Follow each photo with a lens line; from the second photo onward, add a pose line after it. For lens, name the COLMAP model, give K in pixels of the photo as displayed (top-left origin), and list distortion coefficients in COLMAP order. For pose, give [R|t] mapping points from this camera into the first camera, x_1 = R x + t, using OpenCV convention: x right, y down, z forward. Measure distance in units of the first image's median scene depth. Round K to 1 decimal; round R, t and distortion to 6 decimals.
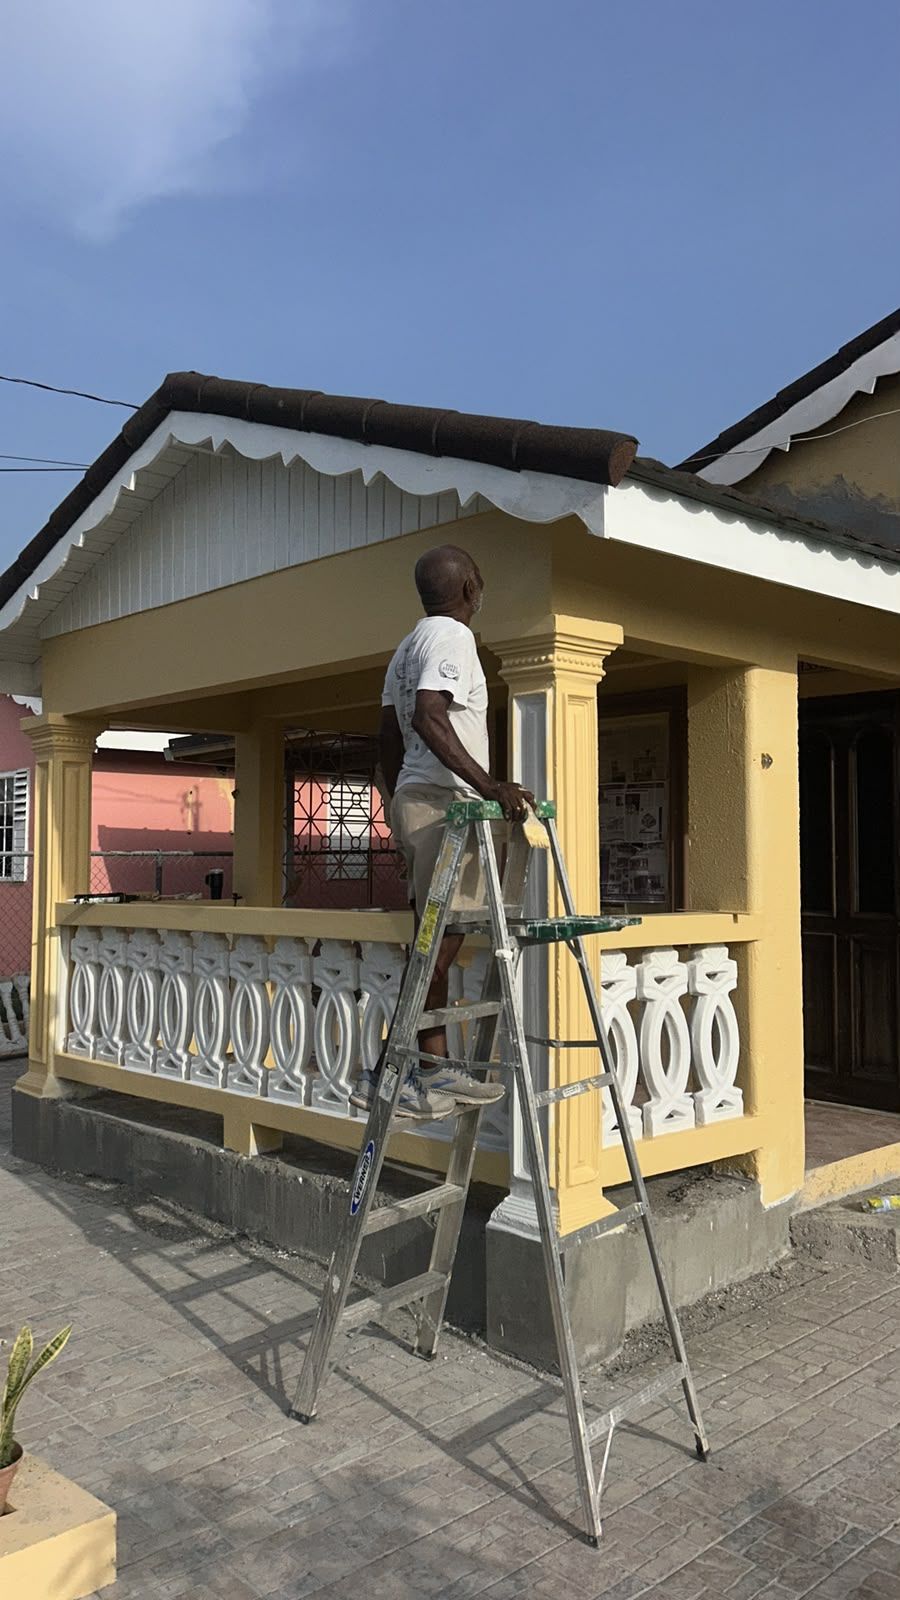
lens RADIAL K [[1260.4, 0, 451.8], [0, 1260.4, 795.6], [0, 0, 1]] dist [0.010388, -0.002720]
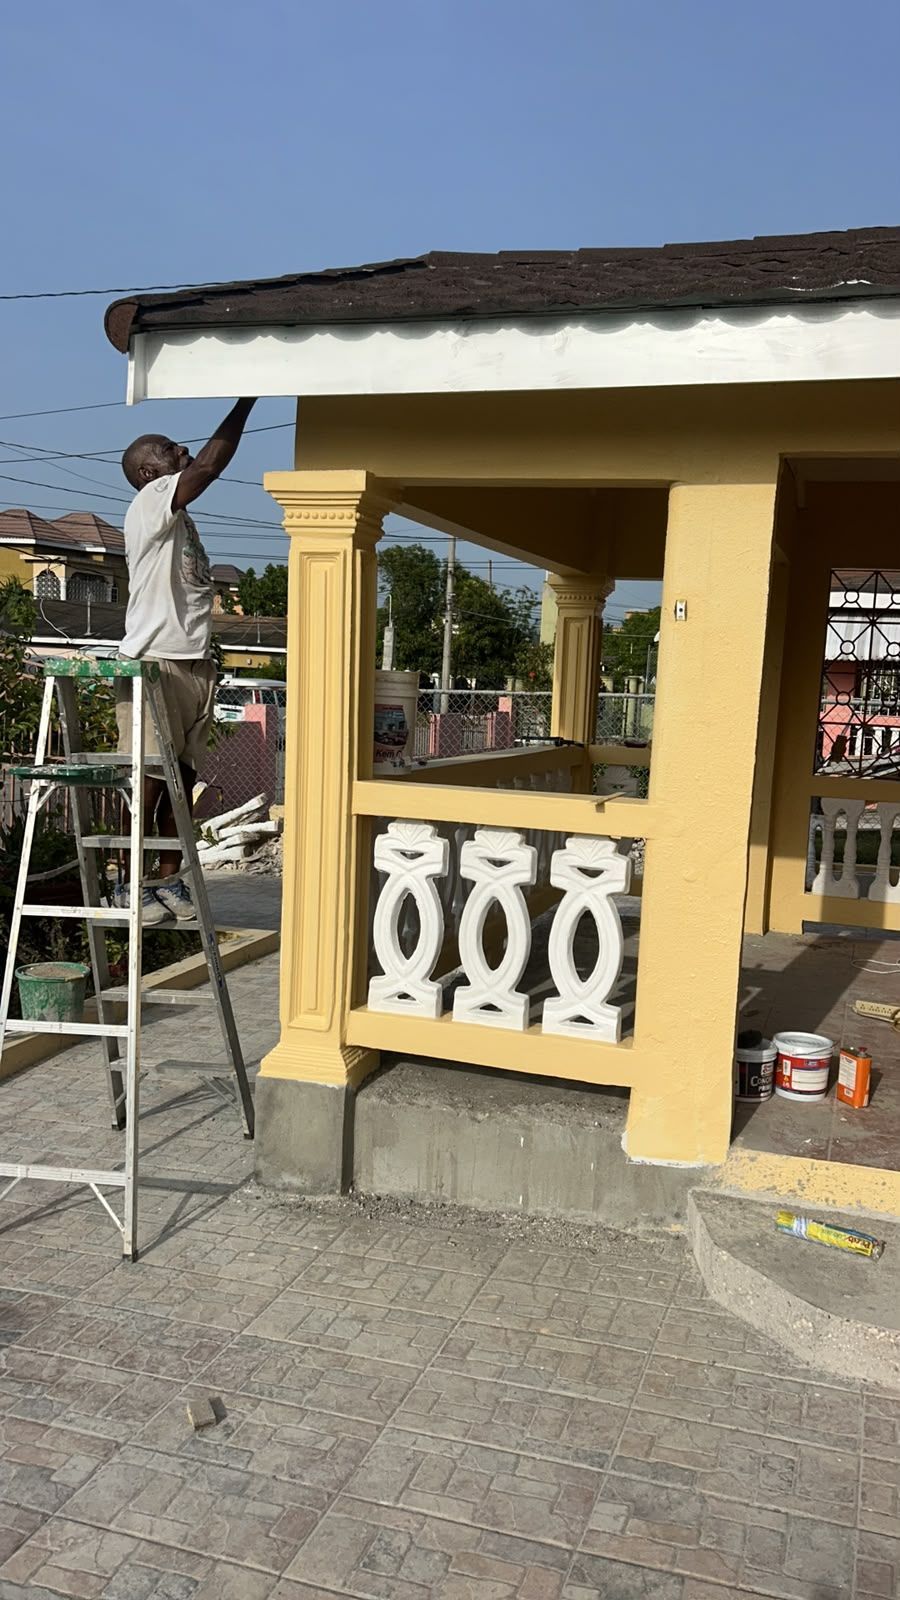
lens RADIAL K [[1260.4, 0, 453.8], [0, 1260.4, 802.1], [0, 0, 1]] dist [0.010388, -0.002720]
pose [[0.489464, 0.111912, -0.864812, 0.962327], [0.002331, 0.991559, 0.129634, -0.012295], [0.872020, -0.065467, 0.485072, 0.568019]]
